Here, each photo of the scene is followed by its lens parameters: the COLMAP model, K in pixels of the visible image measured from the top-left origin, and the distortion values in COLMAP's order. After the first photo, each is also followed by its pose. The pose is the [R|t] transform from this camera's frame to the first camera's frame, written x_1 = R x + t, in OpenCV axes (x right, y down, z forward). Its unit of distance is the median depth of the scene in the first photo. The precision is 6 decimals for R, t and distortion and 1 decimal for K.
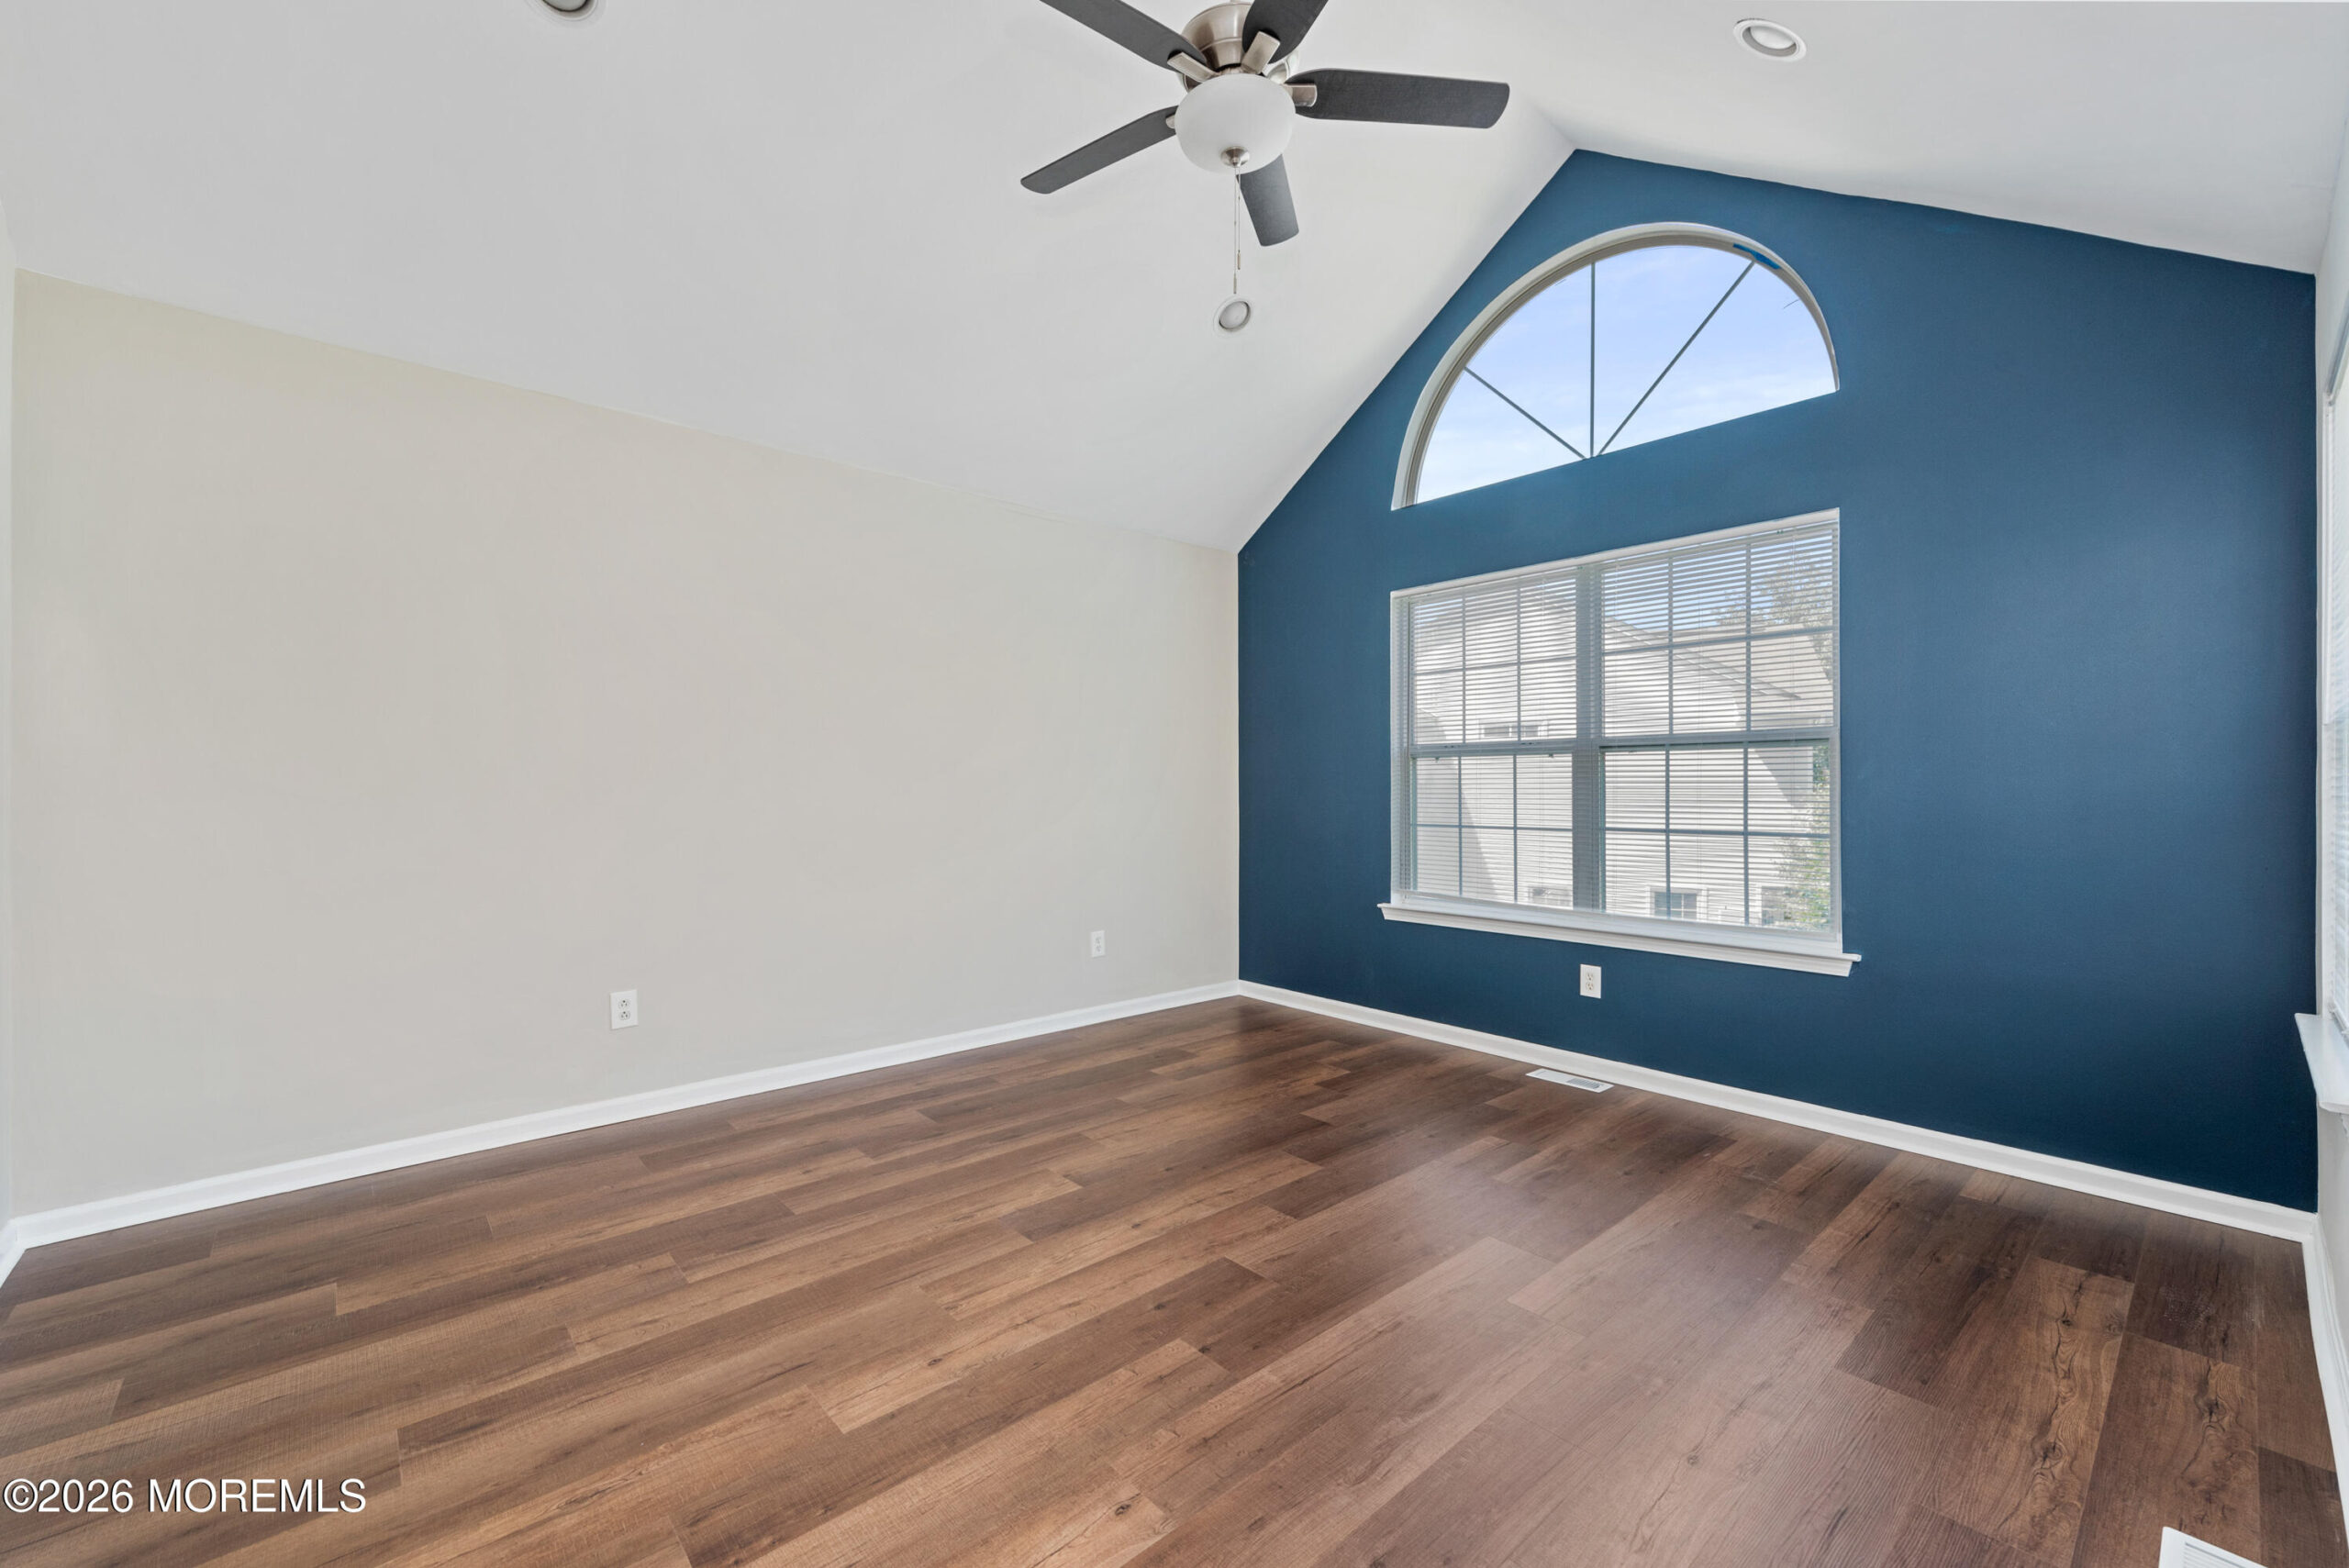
lens RADIAL K [[960.9, 0, 1174.4], [0, 960.9, 786.9], [0, 0, 1]] dist [-0.001327, -0.000803]
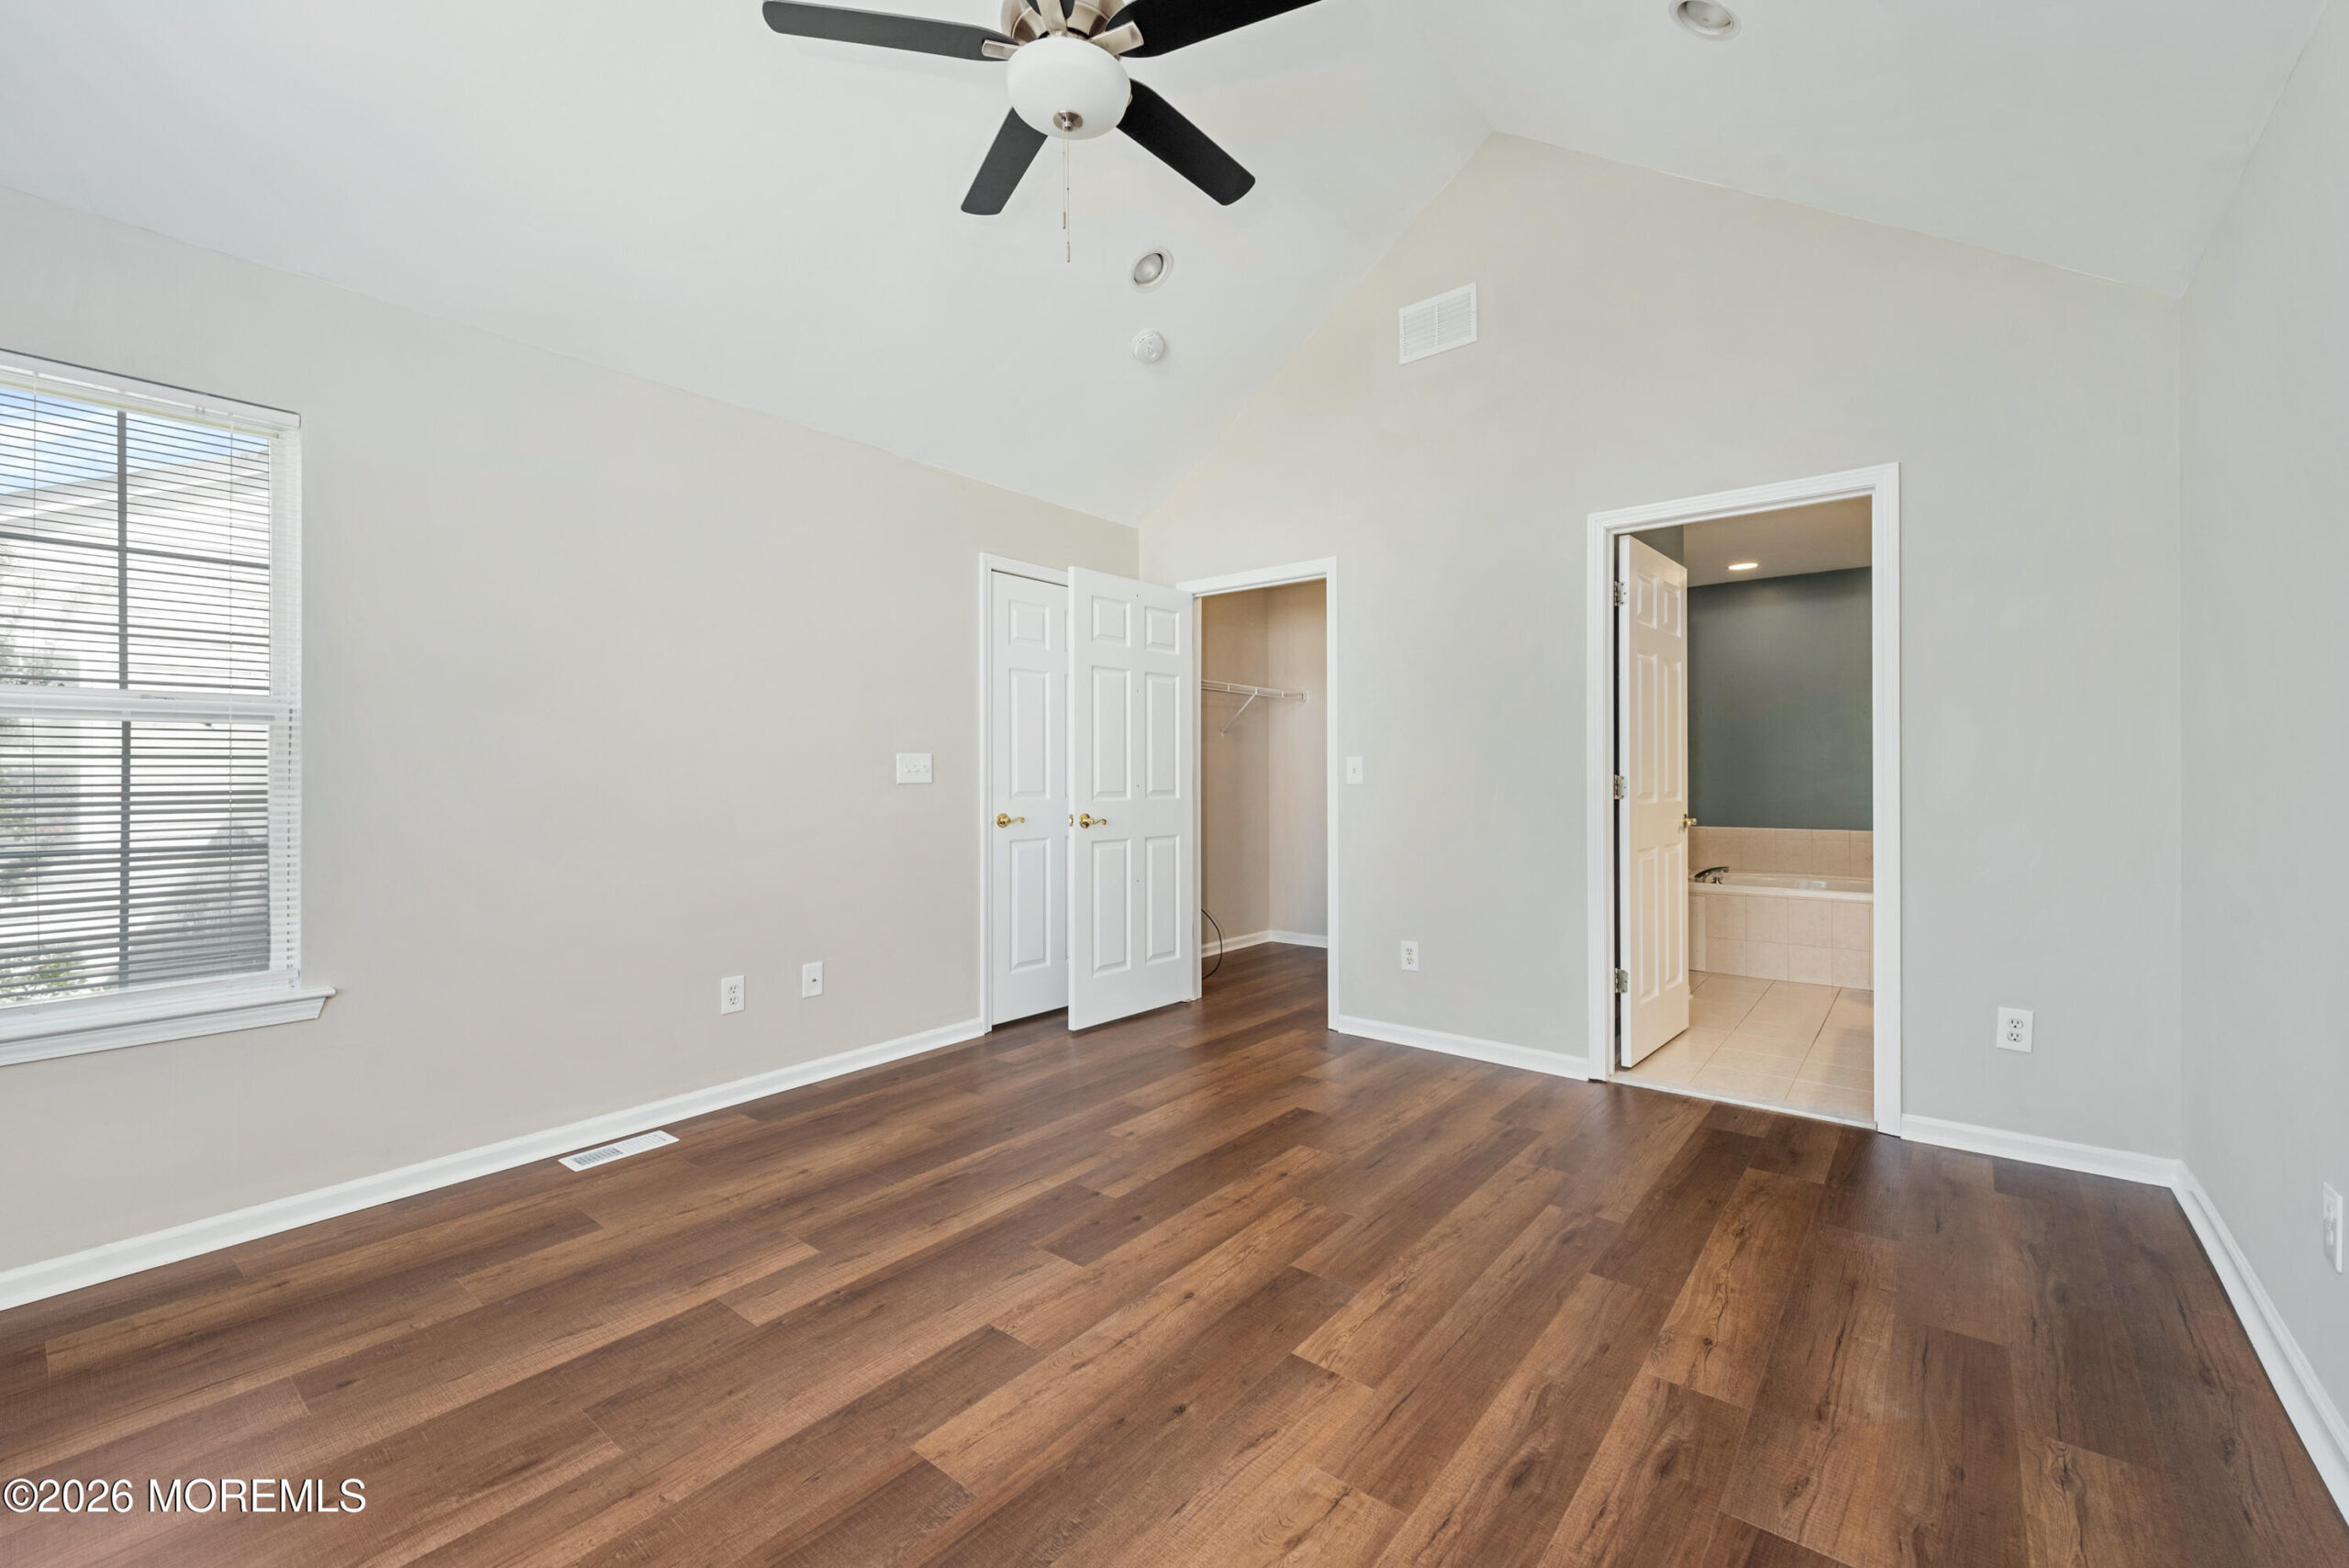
lens RADIAL K [[960.9, 0, 1182.0], [0, 960.9, 776.6], [0, 0, 1]] dist [-0.001327, -0.000803]
pose [[-0.986208, 0.002600, -0.165487, 0.101287], [0.003013, 0.999993, -0.002244, 0.004754], [0.165480, -0.002712, -0.986209, 1.778367]]
